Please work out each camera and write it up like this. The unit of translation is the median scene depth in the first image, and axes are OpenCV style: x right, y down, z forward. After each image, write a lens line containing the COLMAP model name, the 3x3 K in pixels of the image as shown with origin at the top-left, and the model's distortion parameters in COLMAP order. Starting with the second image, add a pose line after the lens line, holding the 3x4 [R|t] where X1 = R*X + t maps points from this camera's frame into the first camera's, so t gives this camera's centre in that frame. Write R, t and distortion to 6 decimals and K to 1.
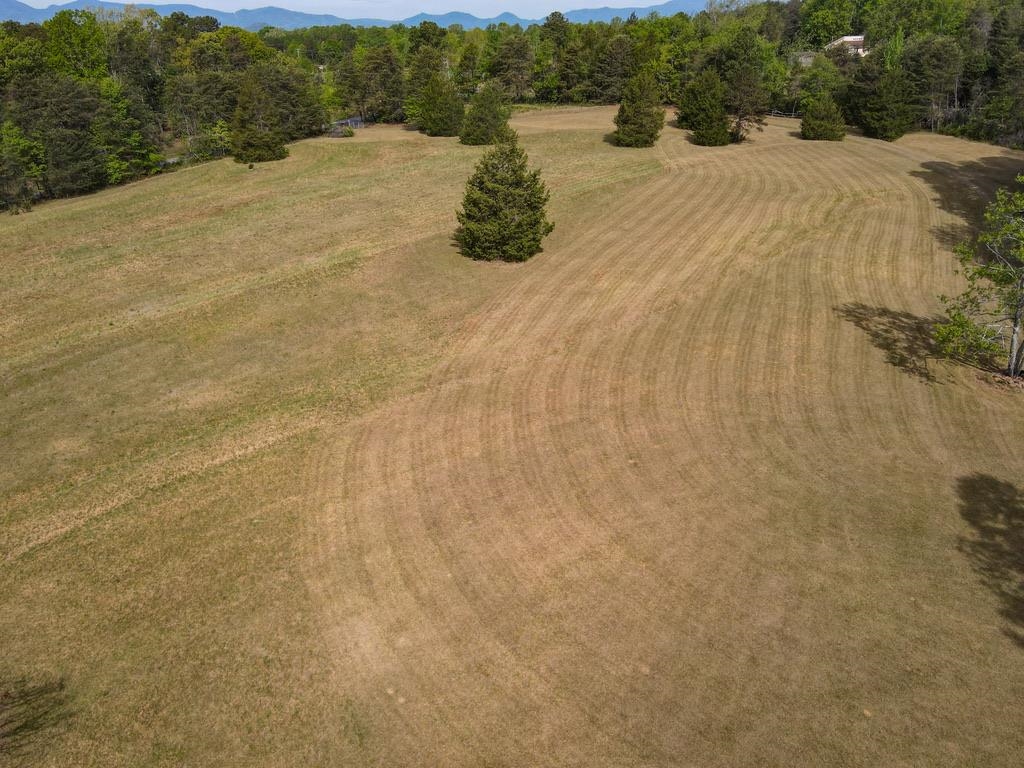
lens RADIAL K [[740.8, 0, 512.0], [0, 740.8, 384.0], [0, 0, 1]] dist [-0.006994, 0.029361]
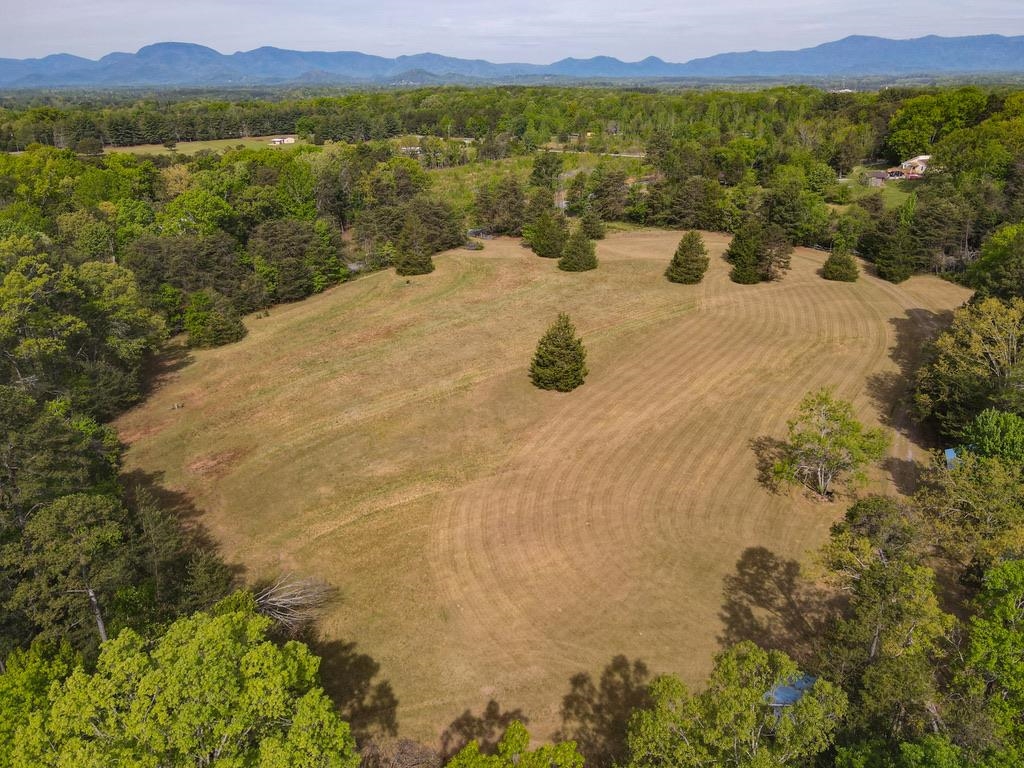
lens RADIAL K [[740.8, 0, 512.0], [0, 740.8, 384.0], [0, 0, 1]] dist [-0.006994, 0.029361]
pose [[0.983980, 0.064997, -0.166008, 0.184806], [-0.072752, 0.996505, -0.041060, -0.121669], [0.162759, 0.052480, 0.985269, -0.721391]]
